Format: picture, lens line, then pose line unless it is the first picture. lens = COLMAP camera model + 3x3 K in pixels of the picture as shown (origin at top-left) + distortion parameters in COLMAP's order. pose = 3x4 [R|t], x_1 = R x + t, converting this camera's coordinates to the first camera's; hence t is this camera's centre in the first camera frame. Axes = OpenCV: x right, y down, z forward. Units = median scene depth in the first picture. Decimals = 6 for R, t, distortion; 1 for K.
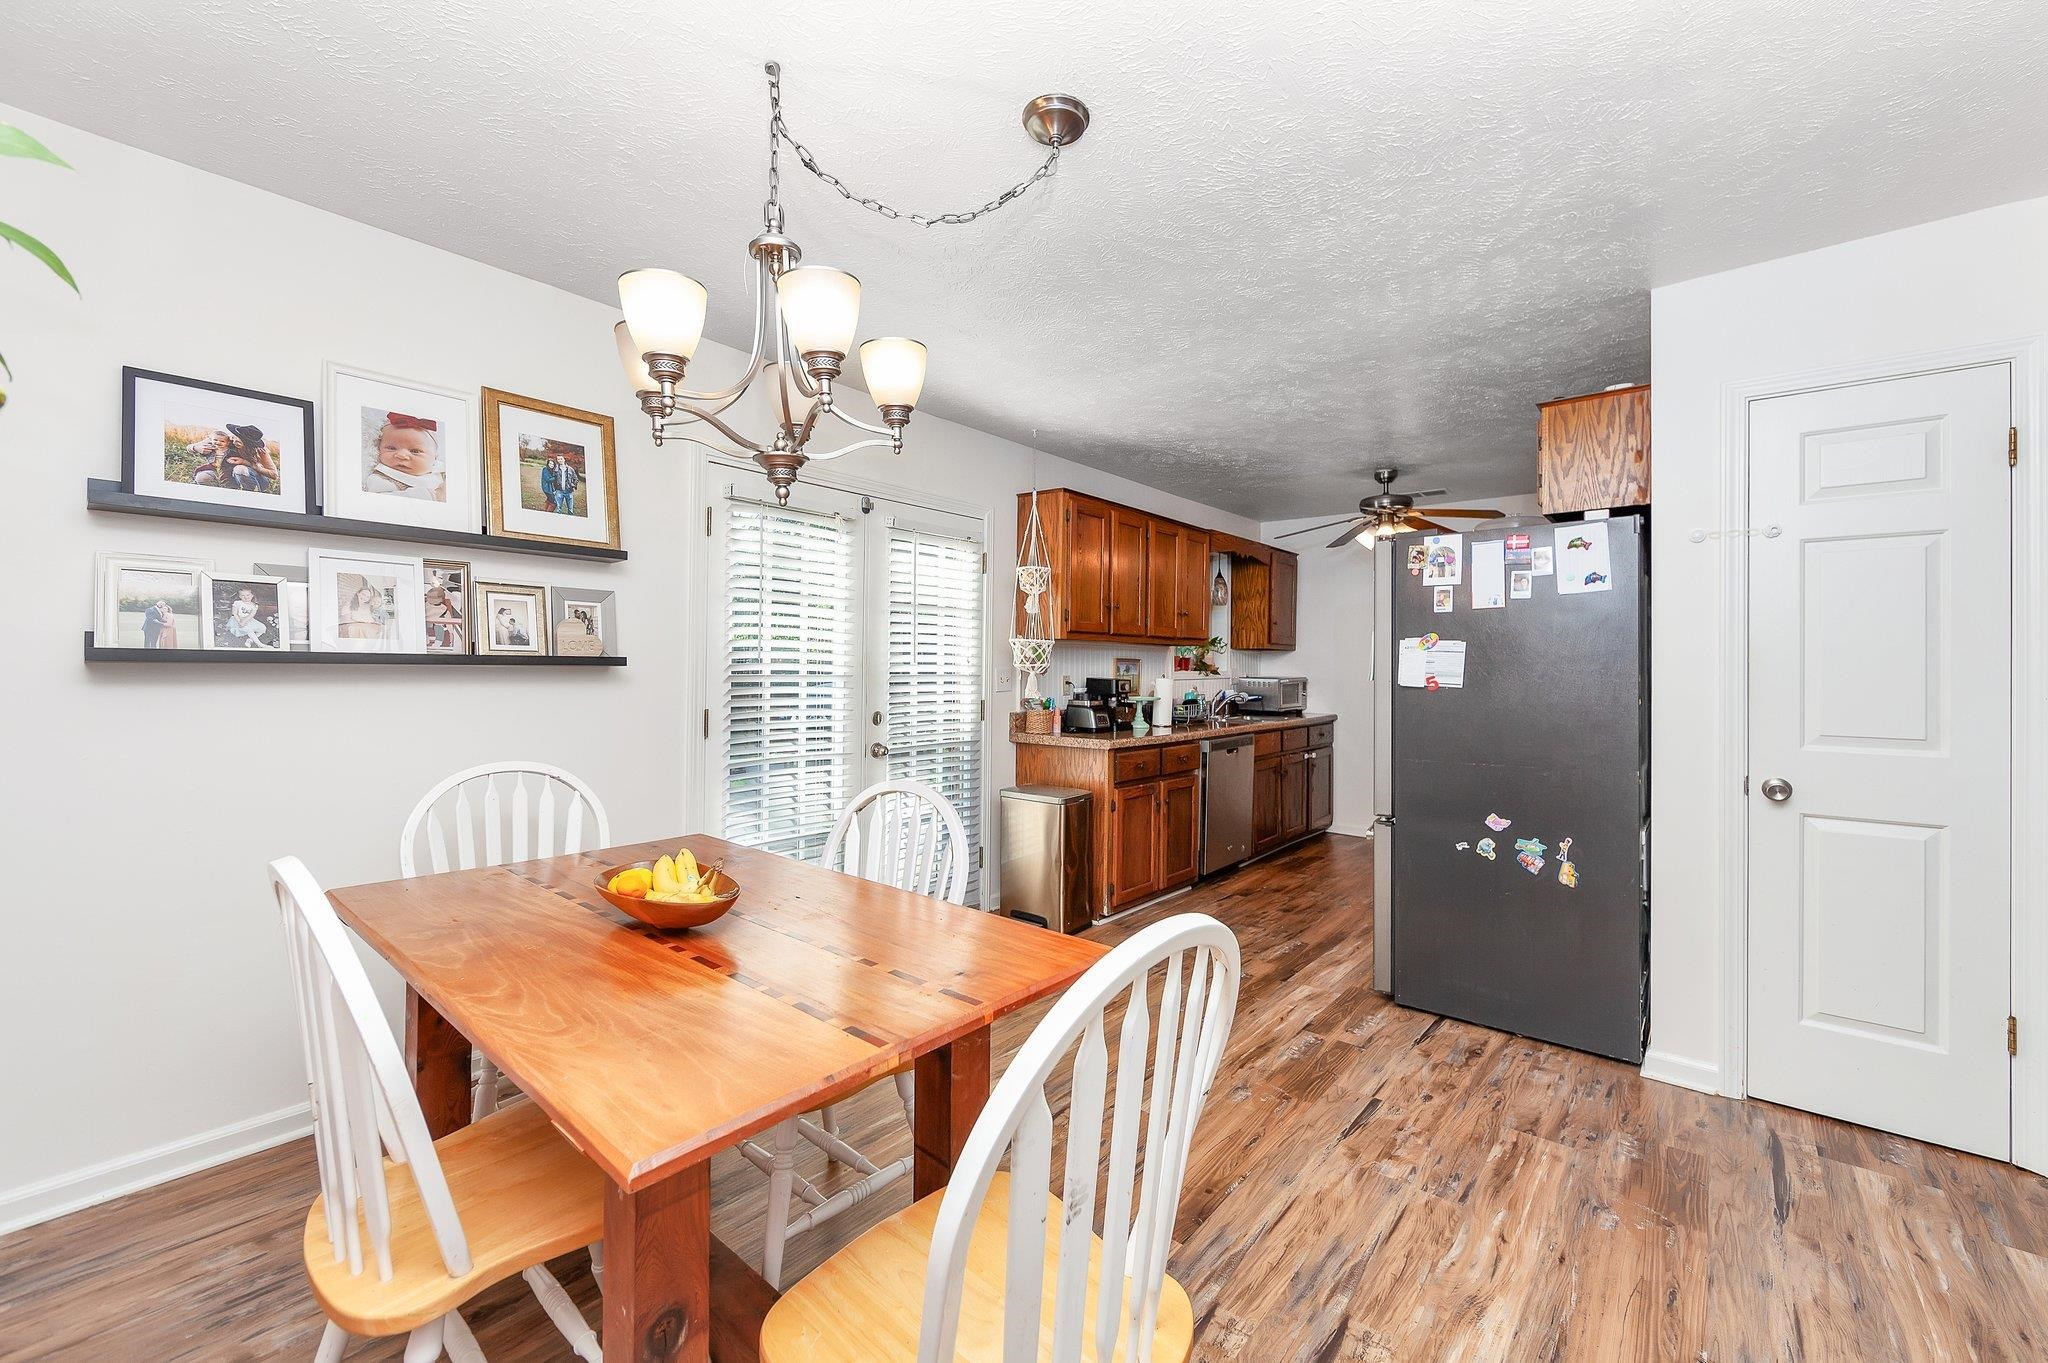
lens RADIAL K [[807.4, 0, 1048.8], [0, 807.4, 620.9], [0, 0, 1]] dist [-0.000707, -0.000048]
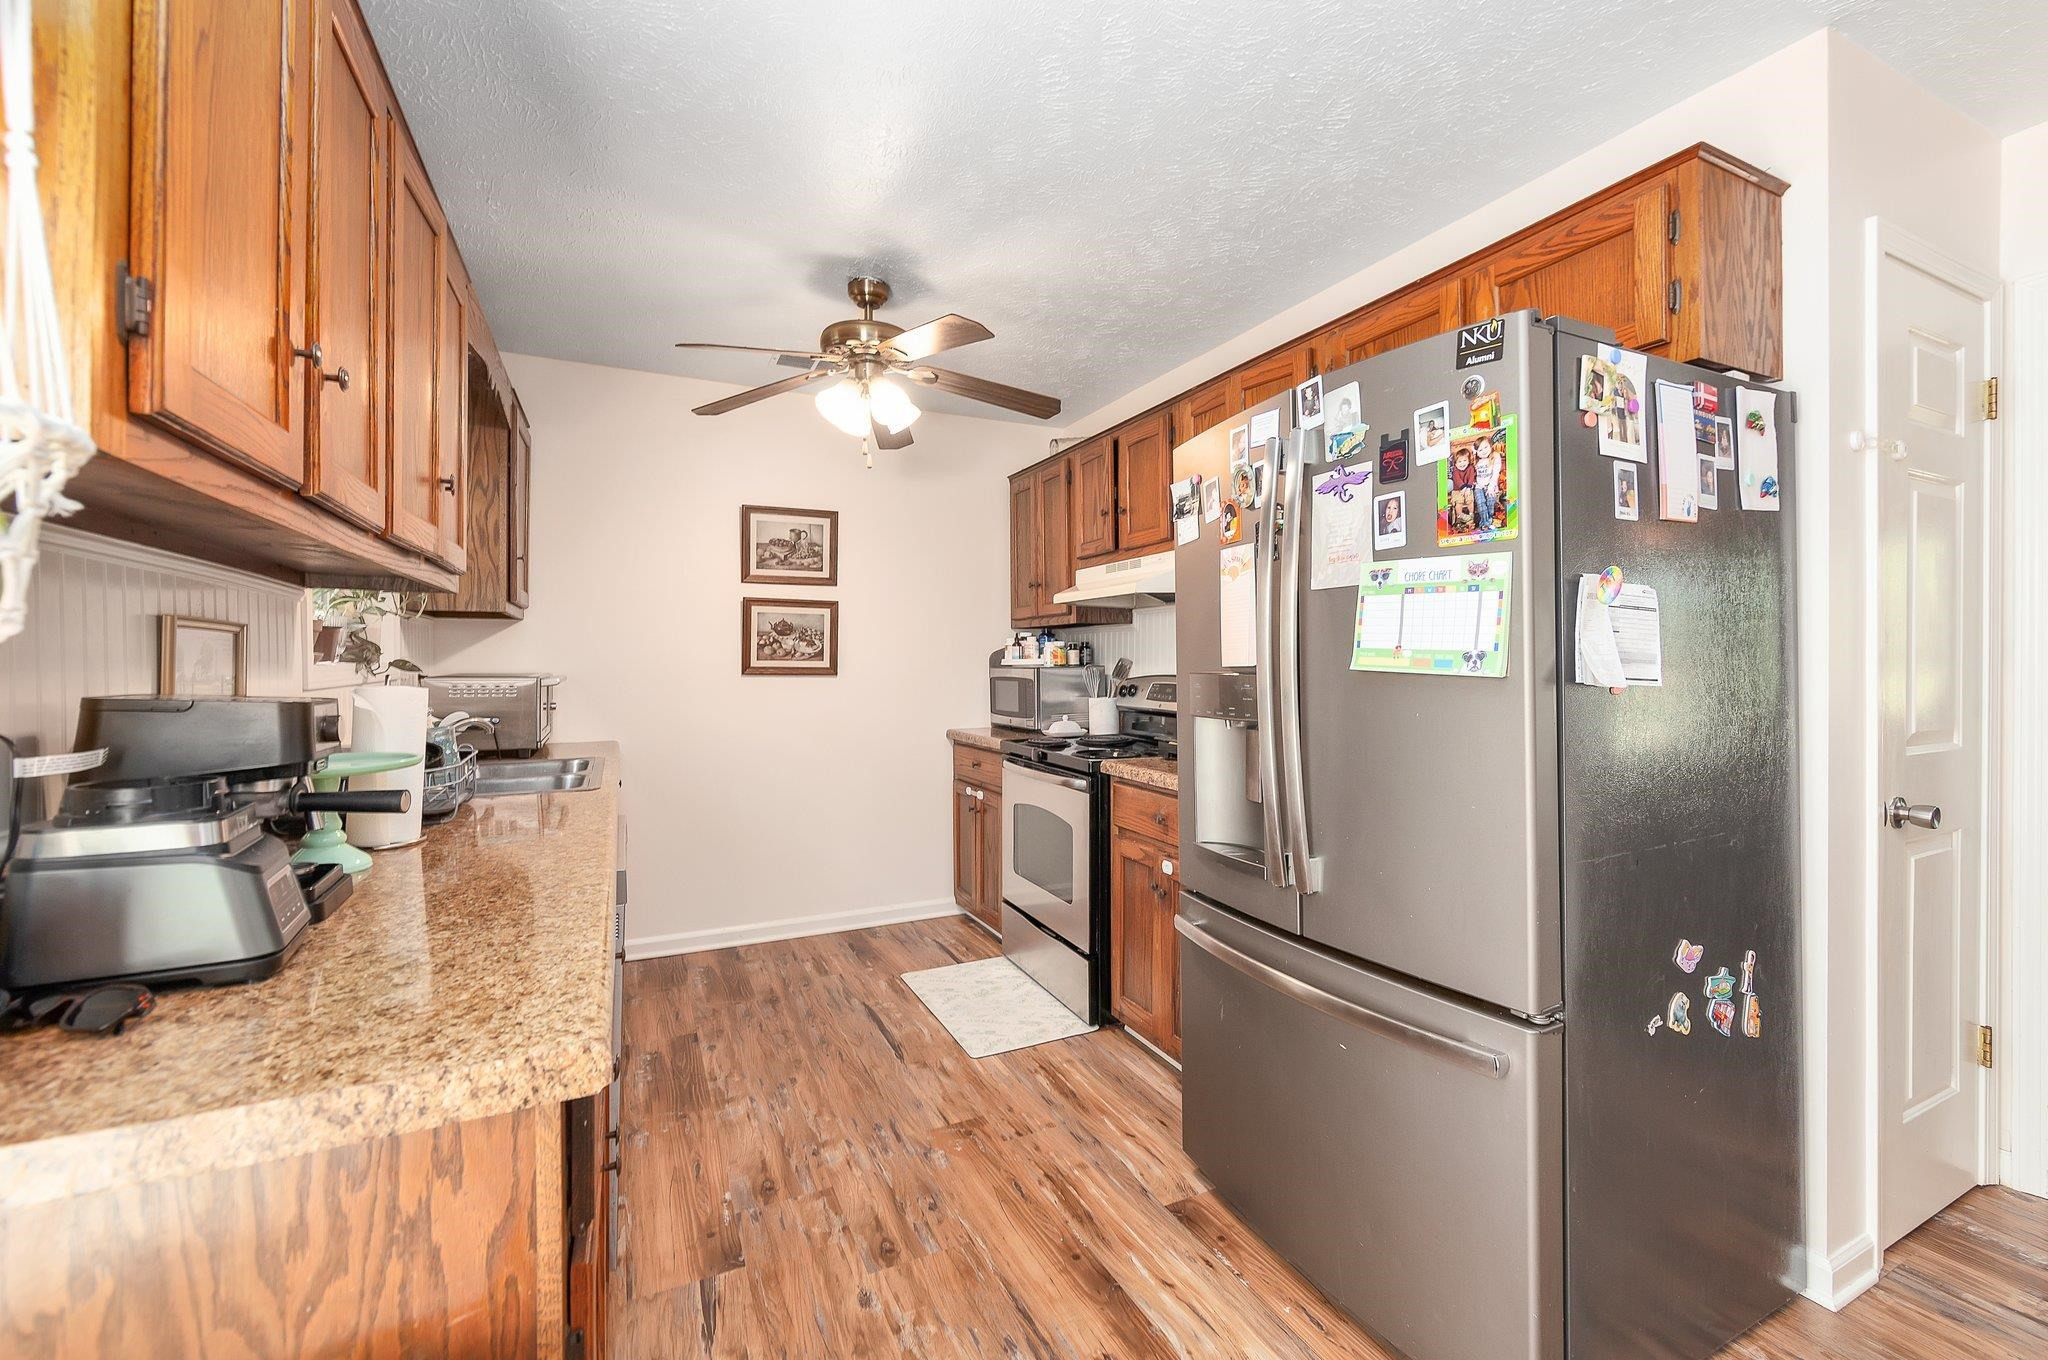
lens RADIAL K [[832.9, 0, 1048.6], [0, 832.9, 656.3], [0, 0, 1]] dist [-0.002750, -0.000162]
pose [[0.413417, -0.010788, 0.910478, -0.034356], [-0.044489, 0.998496, 0.032032, 0.033608], [-0.909454, -0.053748, 0.412316, 0.574827]]
